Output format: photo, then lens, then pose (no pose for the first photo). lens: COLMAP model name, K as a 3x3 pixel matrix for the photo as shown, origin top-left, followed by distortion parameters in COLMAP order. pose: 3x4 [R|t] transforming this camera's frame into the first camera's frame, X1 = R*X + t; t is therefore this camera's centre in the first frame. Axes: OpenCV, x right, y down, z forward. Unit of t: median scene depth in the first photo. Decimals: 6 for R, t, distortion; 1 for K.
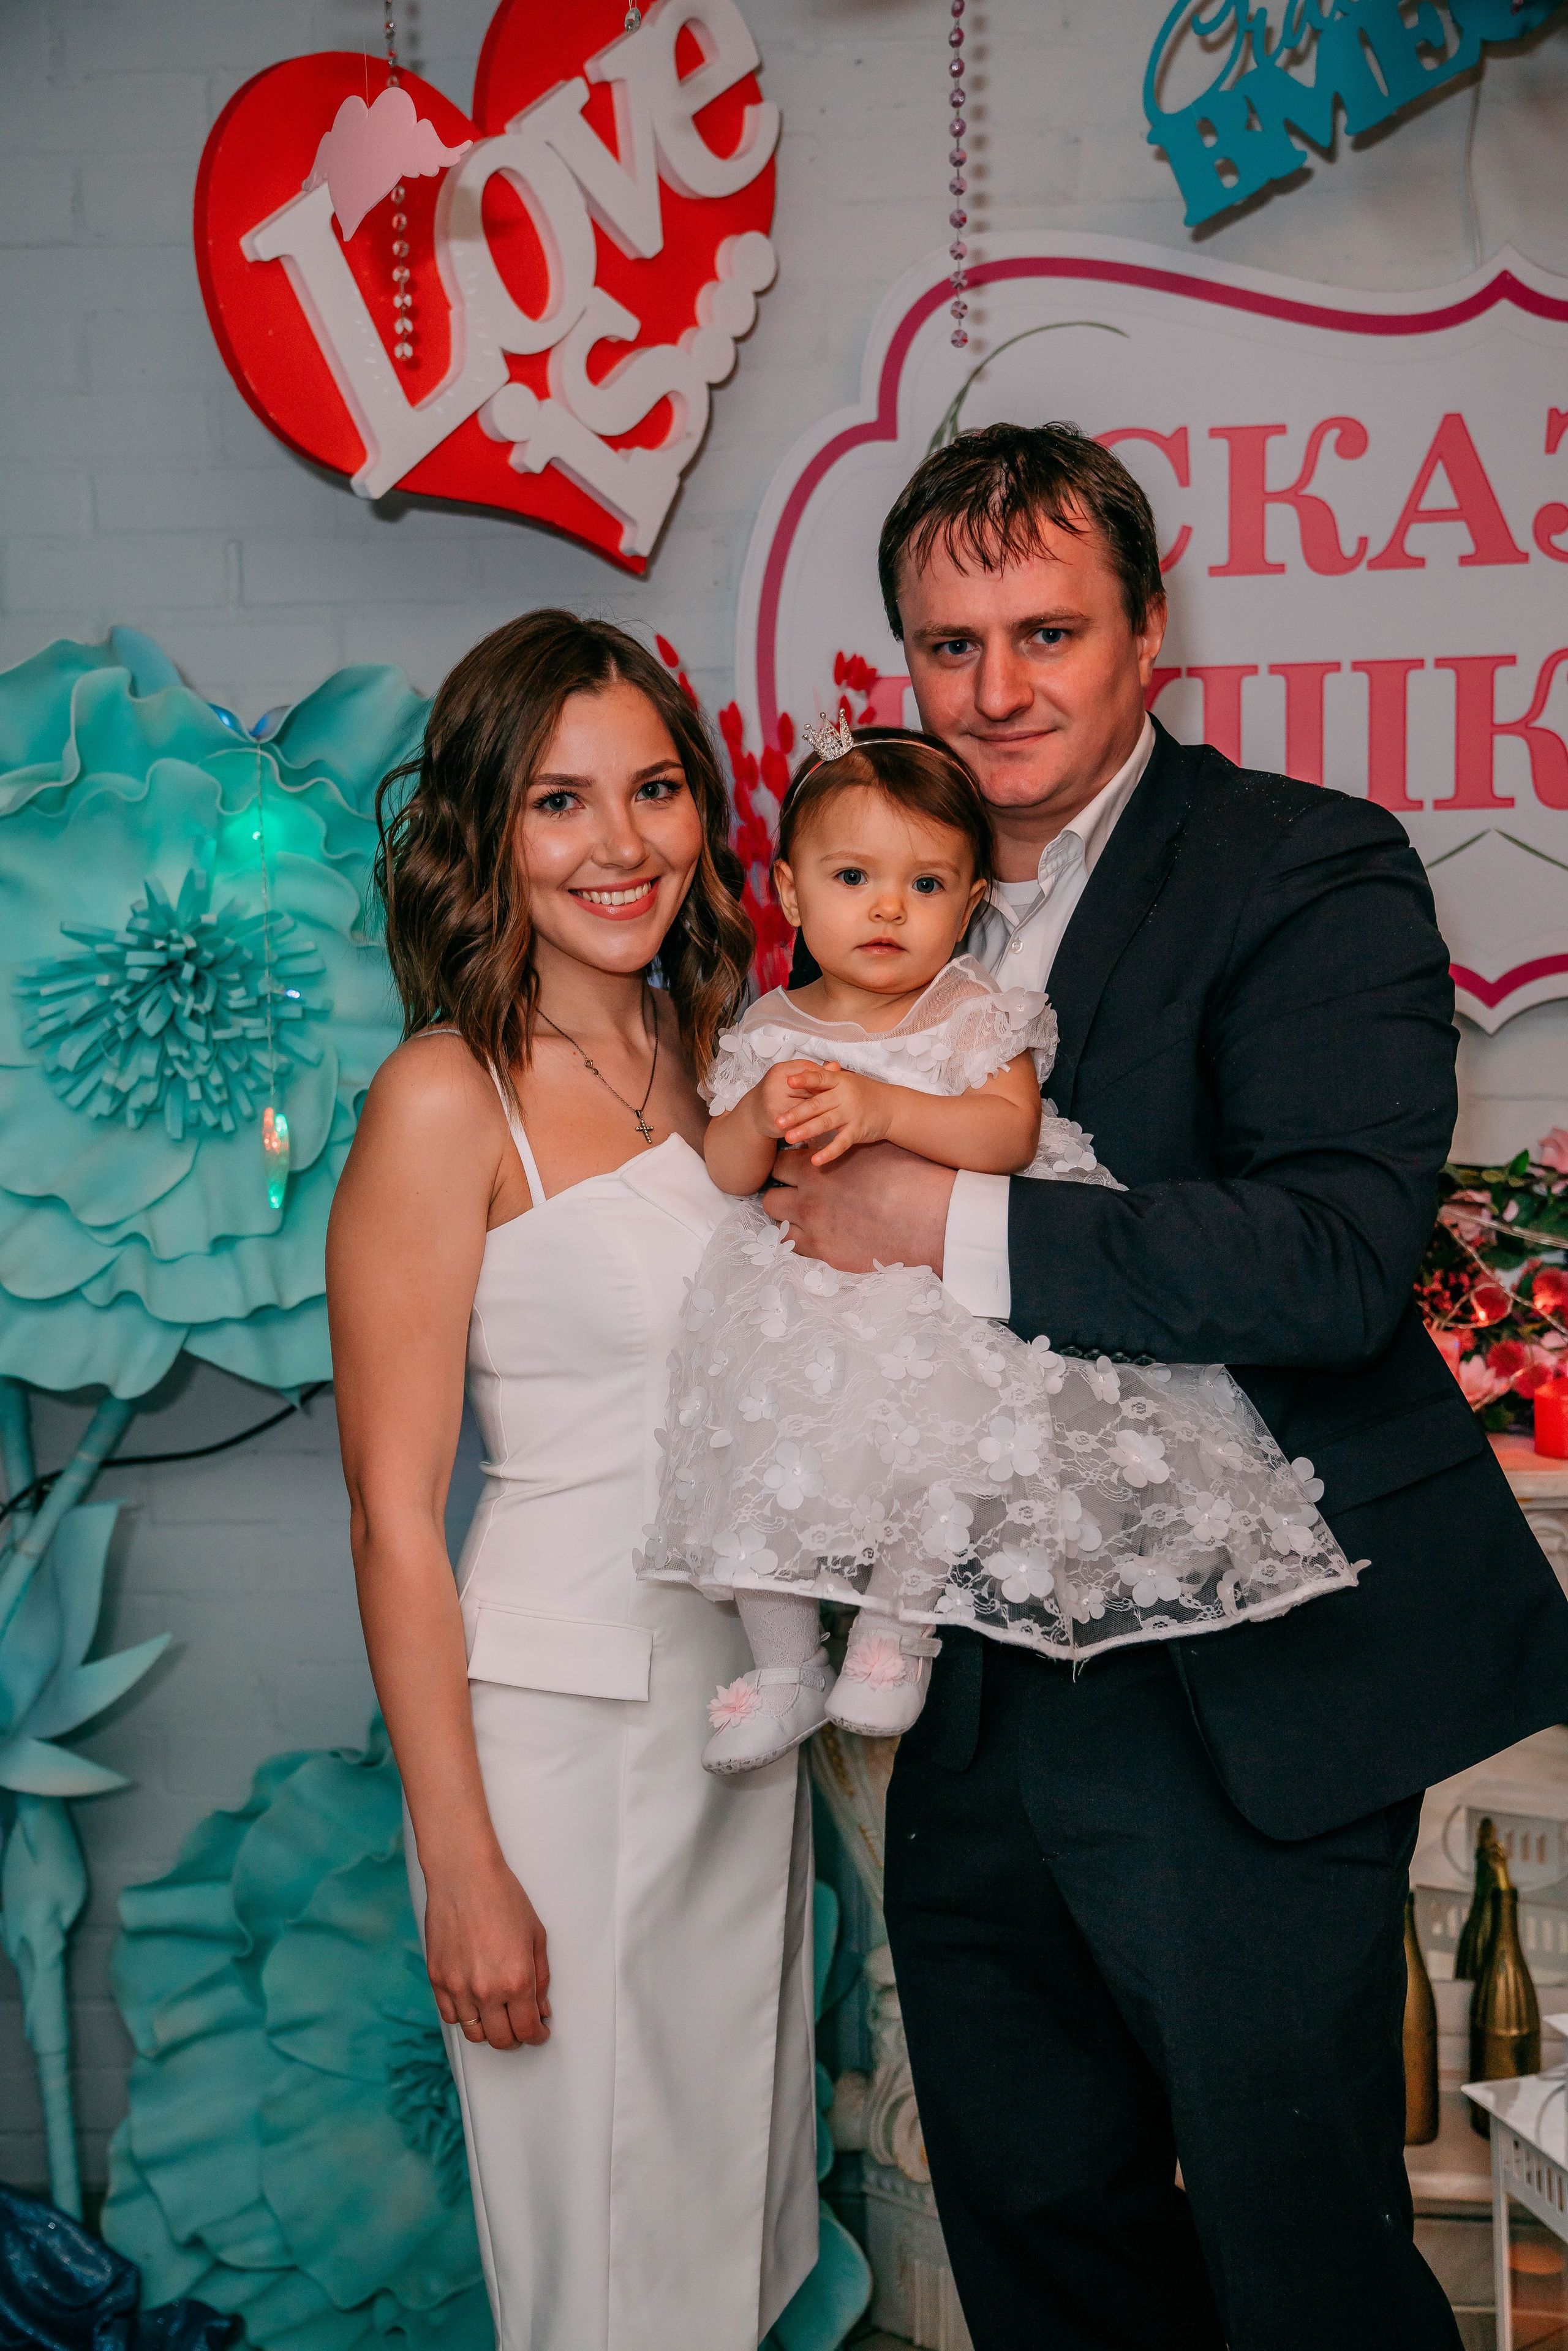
lens RADIAL K [[2942.2, 0, 784.7], [0, 2942.2, 1204.8], [0, 0, 1]] dist [0.170532, 0.000000]
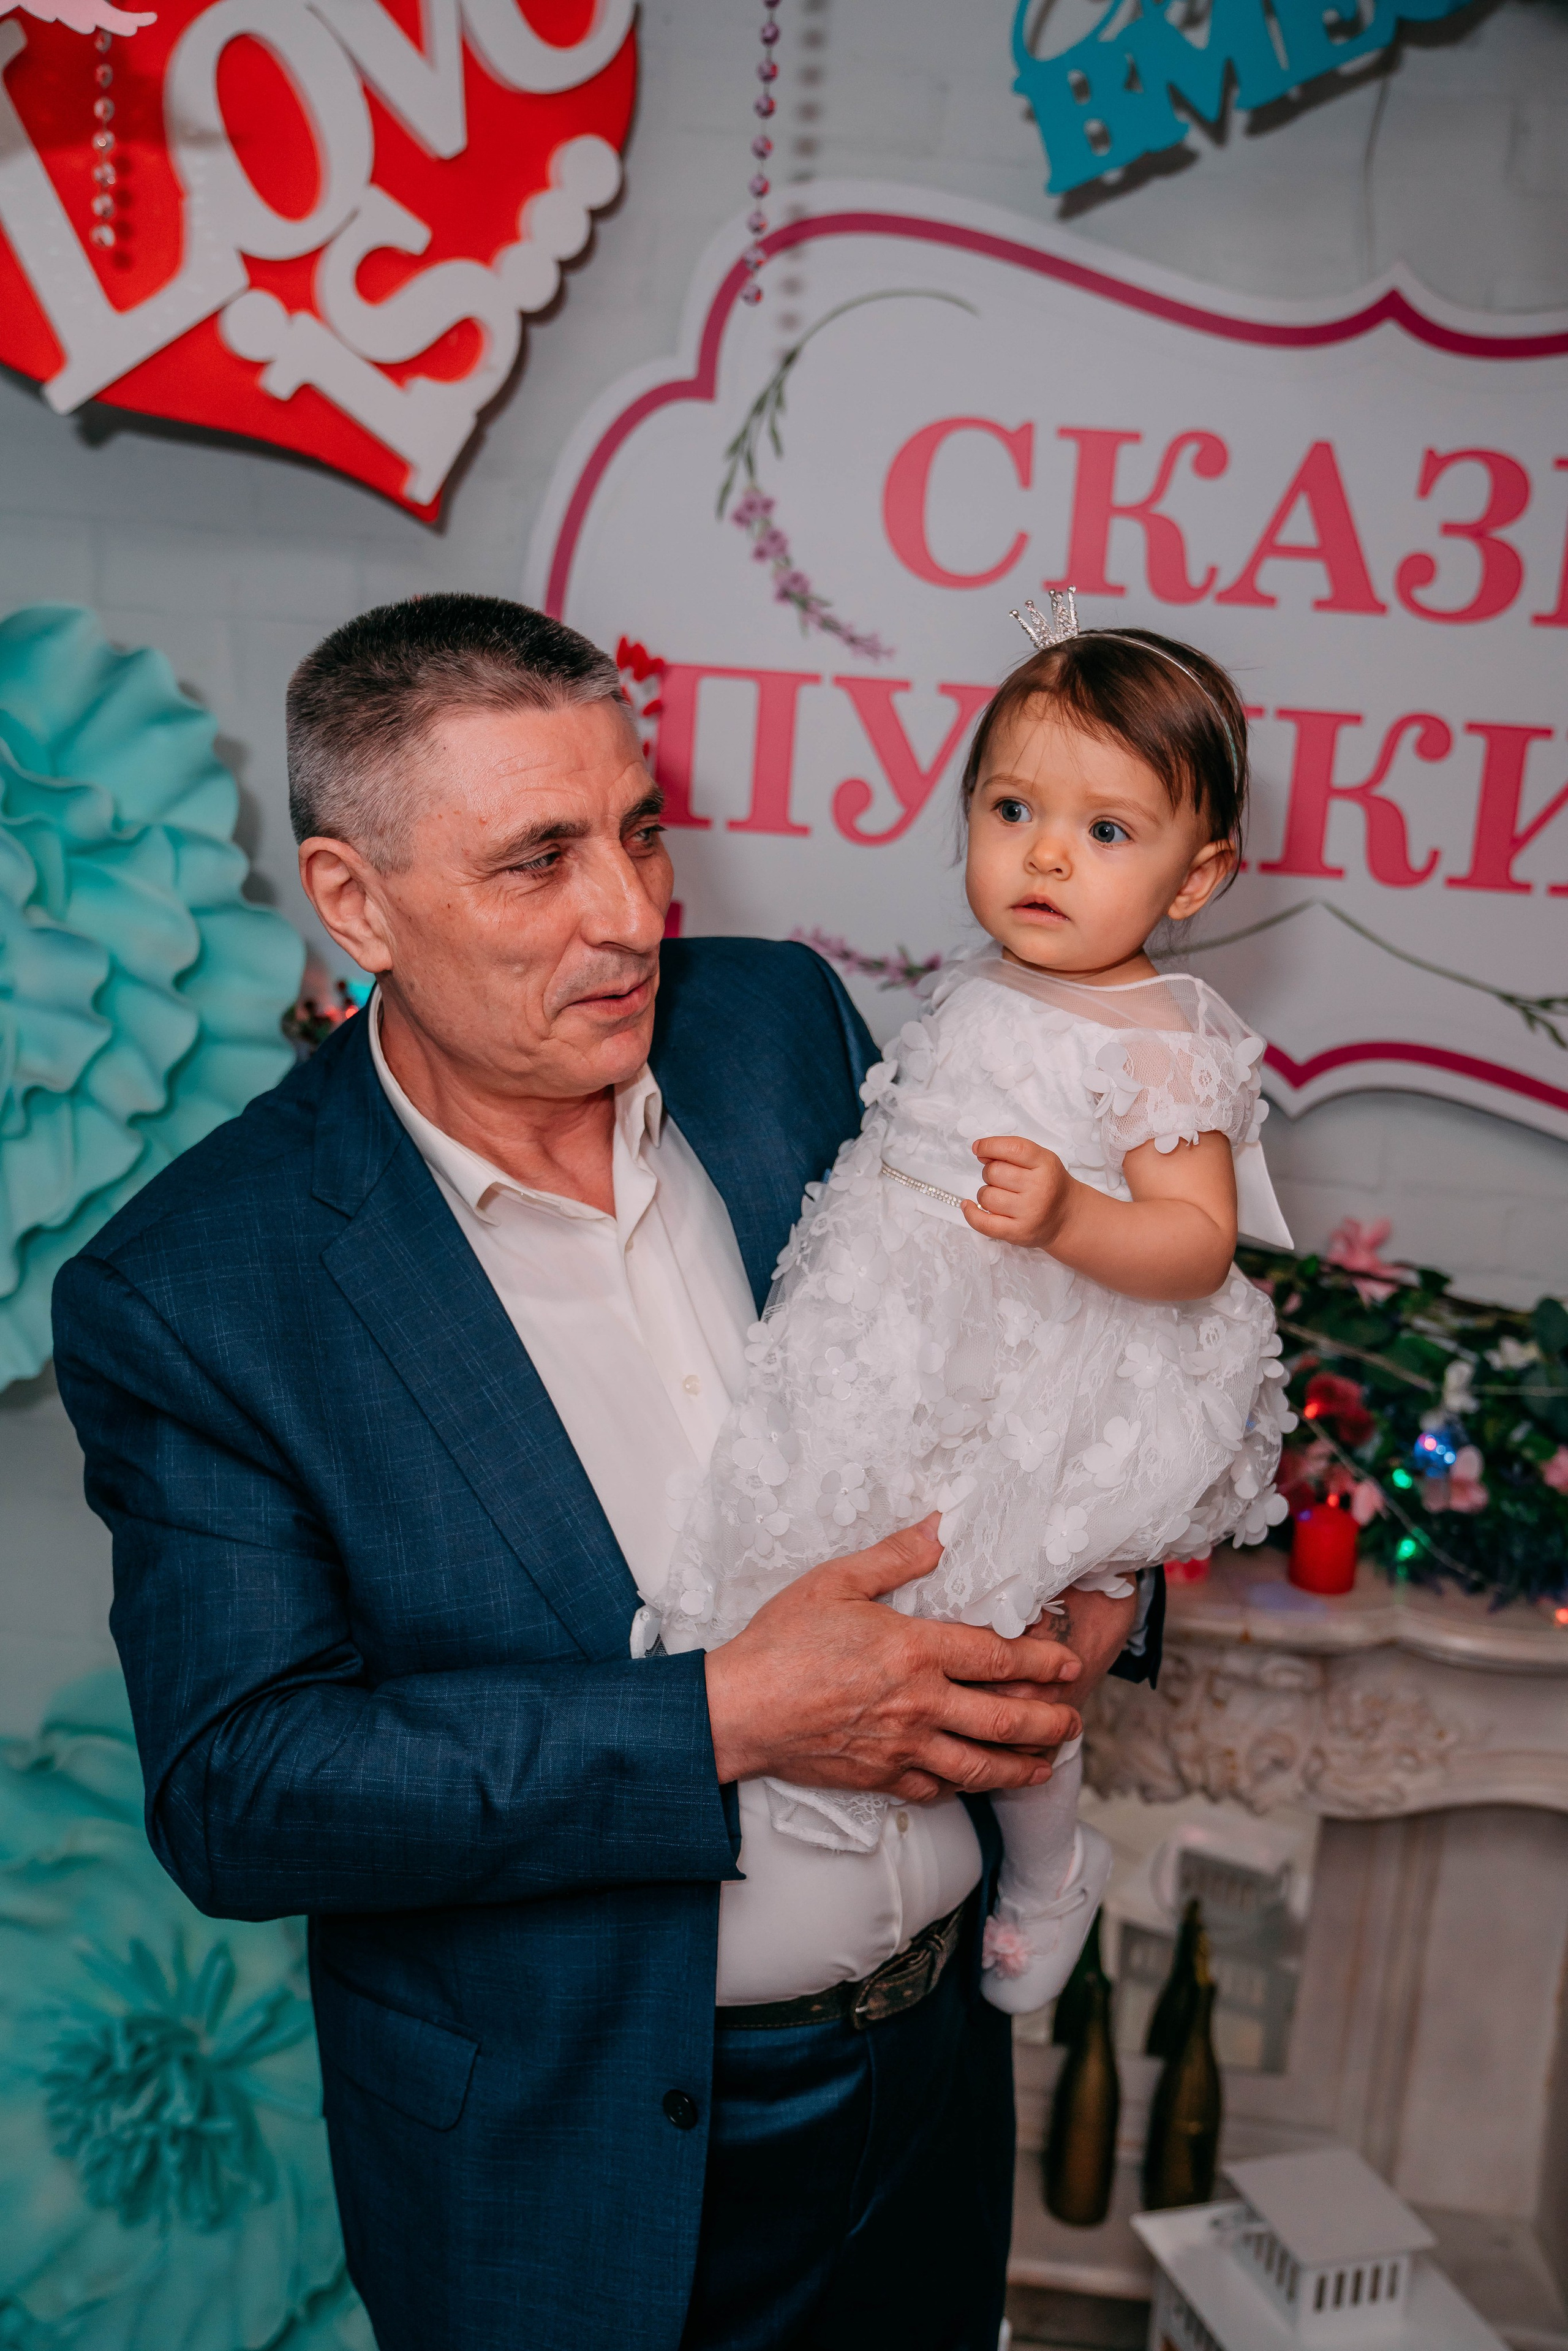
lens RADIAL K [[2327.9, 0, 797.7], [0, 2327.9, 1187.1], [0, 0, 1]] dist [0.052770, 0.000000]
pose [[0.995200, 0.091254, 0.035360, 0.061444], [-0.093969, 0.991957, 0.084796, -0.087042], [-0.027337, -0.087712, 0.995771, 0.284103]]
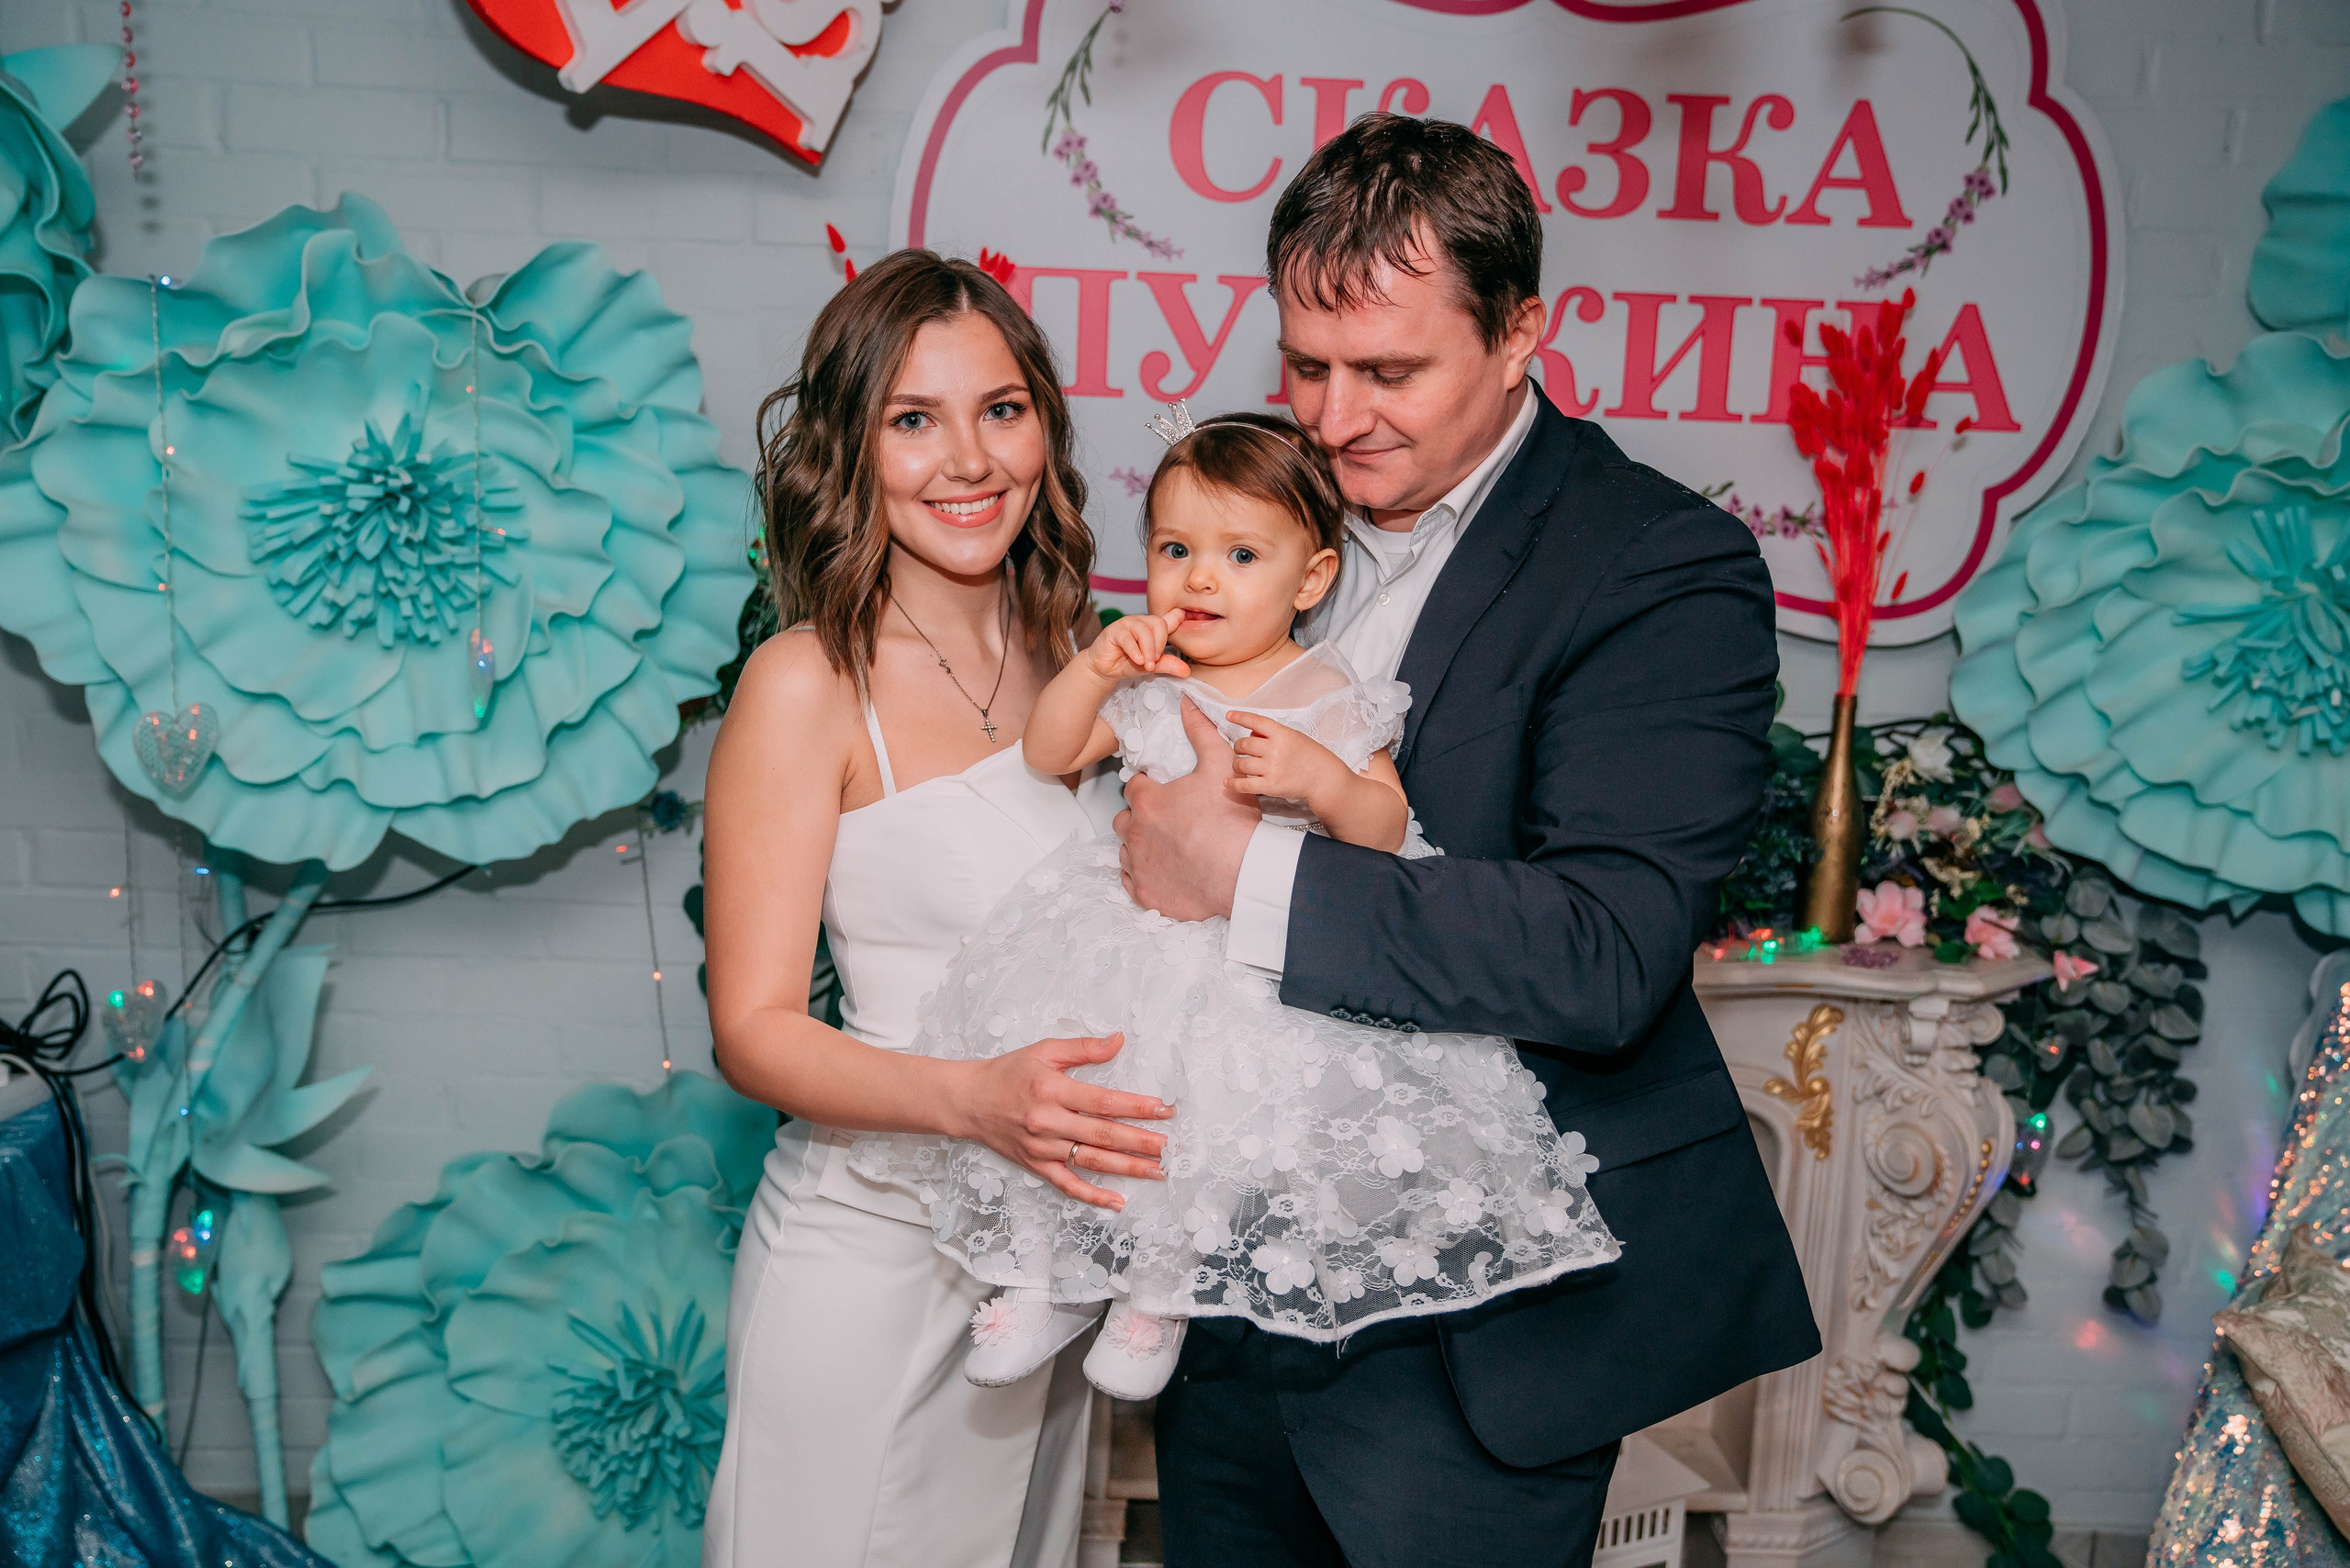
lens RADIAL K [[2327.2, 0, 1163.5], [0, 2327.2, 787.4], [0, 0, 1]] dist [0.052770, 0.000000]
pose [[0.988909, 0.034288, 0.144510, -0.037964], [-0.047368, 0.994988, 0.088064, -0.060158], [-0.140766, -0.093932, 0.985577, 0.065598]]
